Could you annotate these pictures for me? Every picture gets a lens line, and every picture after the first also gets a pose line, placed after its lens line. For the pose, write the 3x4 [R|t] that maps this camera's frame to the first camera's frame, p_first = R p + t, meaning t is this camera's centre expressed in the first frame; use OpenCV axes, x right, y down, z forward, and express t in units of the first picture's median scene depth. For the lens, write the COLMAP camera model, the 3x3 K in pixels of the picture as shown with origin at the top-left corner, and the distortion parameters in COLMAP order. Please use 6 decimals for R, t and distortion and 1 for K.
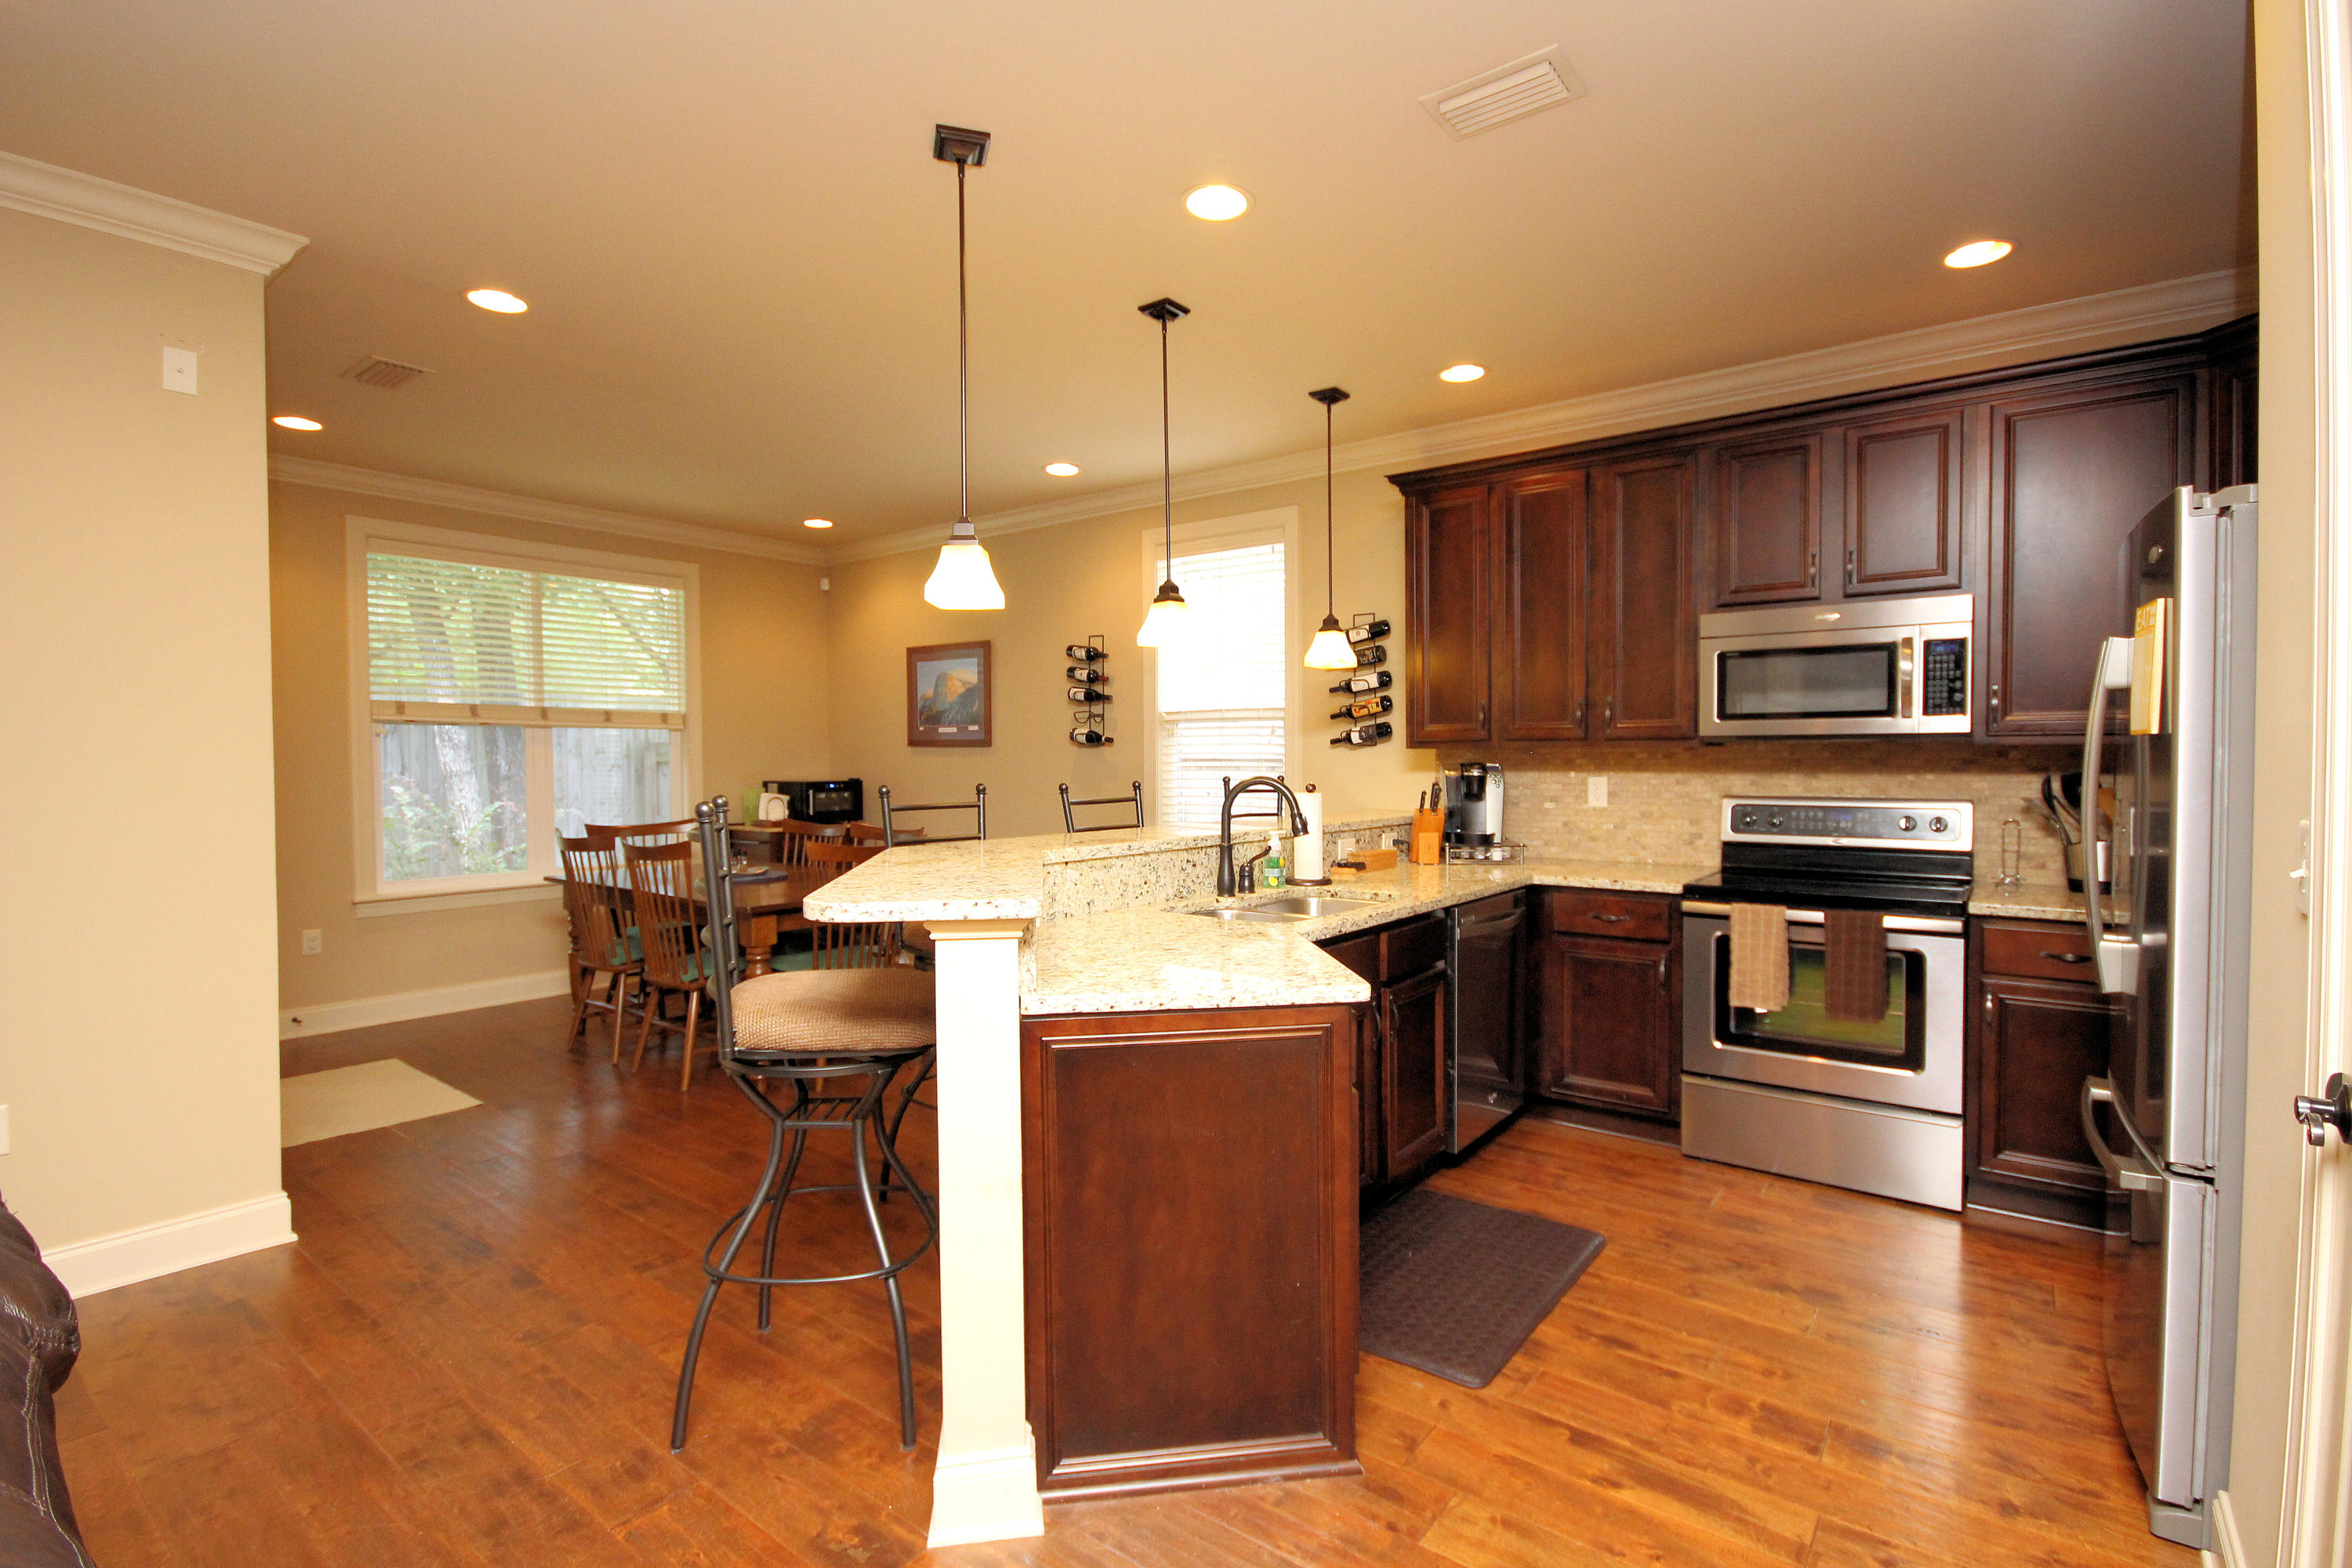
lens RADIAL K [[1095.9, 0, 1186.5], [0, 1095.9, 783.3], [0, 0, 1]] dist [-0.000553, -0.000511]
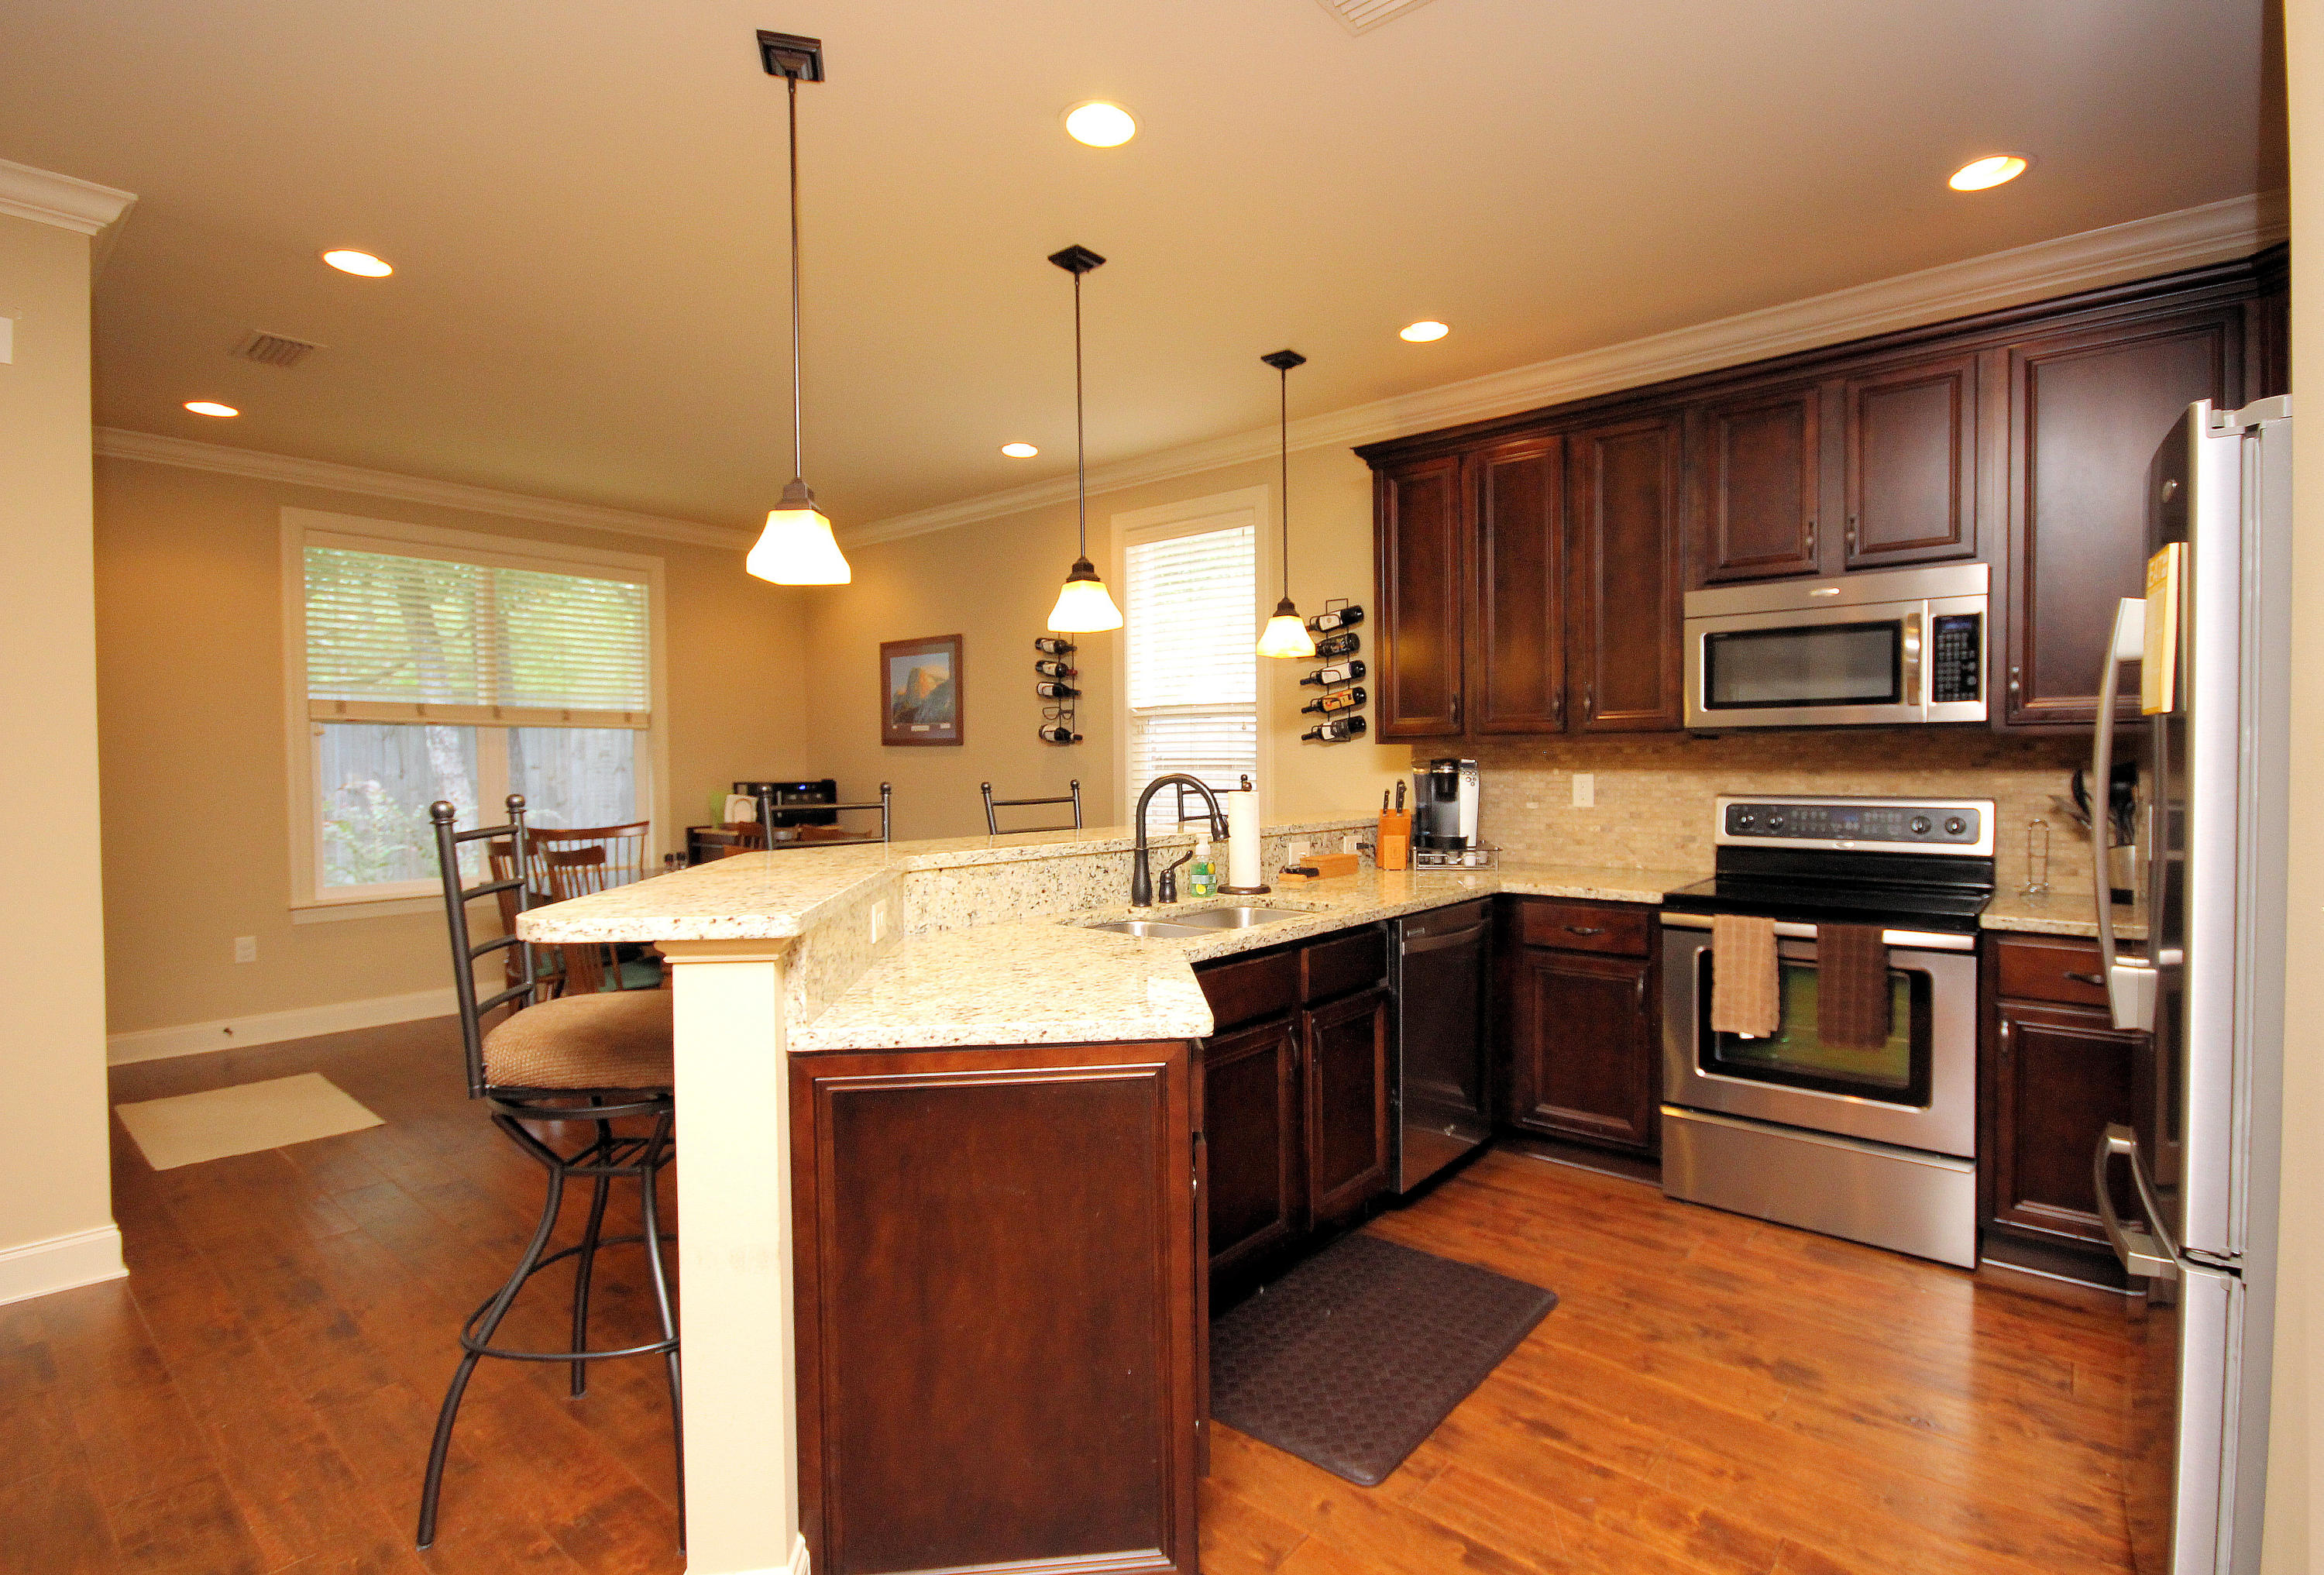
lens RADIAL K [[1103.1, 0, 1196.4], [0, 1103.1, 784.5], [0, 0, 1]] dist [-0.000023, -0.003570]
pose [[0.999379, -0.002251, -0.035158, 0.098705], [0.002200, 0.999996, -0.001494, 0.003805], [0.035161, 0.001416, 0.999381, 0.082687]]
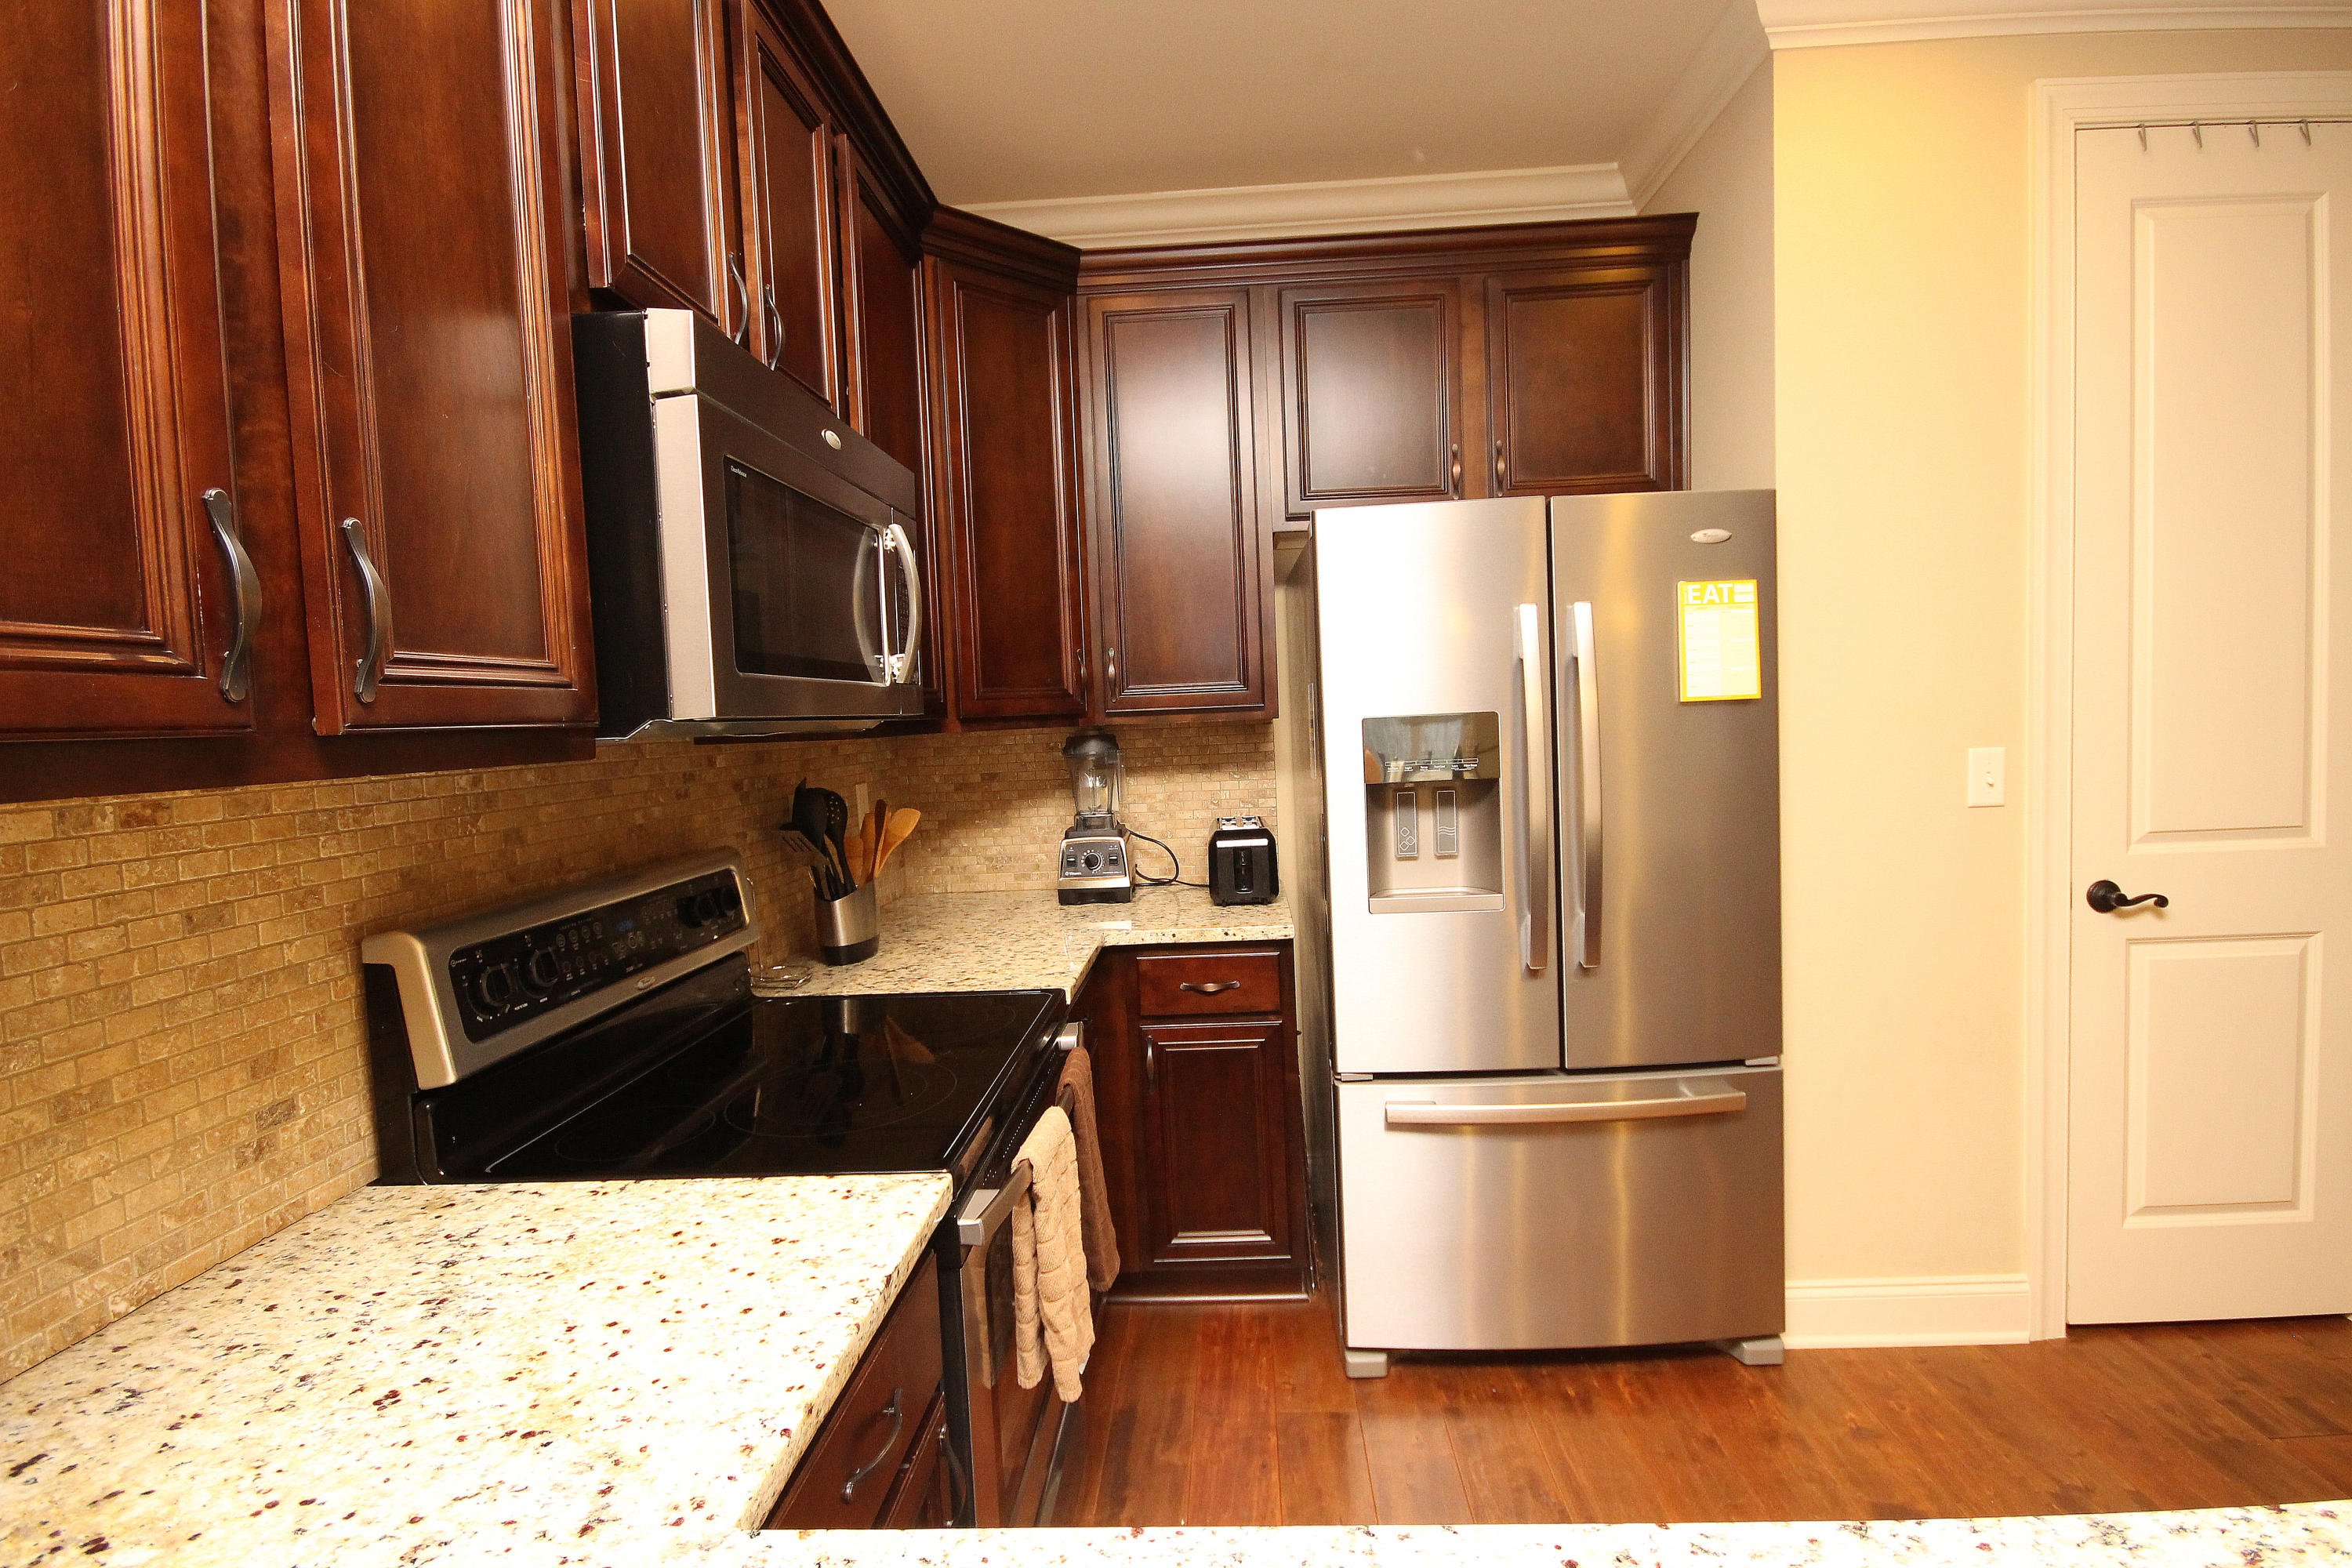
lens RADIAL K [[1095.9, 0, 1191.1], [0, 1095.9, 786.2], [0, 0, 1]] dist [-0.000553, -0.000511]
pose [[-0.573730, -0.028818, 0.818537, 0.140665], [0.063381, 0.994822, 0.079450, -0.039887], [-0.816588, 0.097462, -0.568933, 1.047289]]
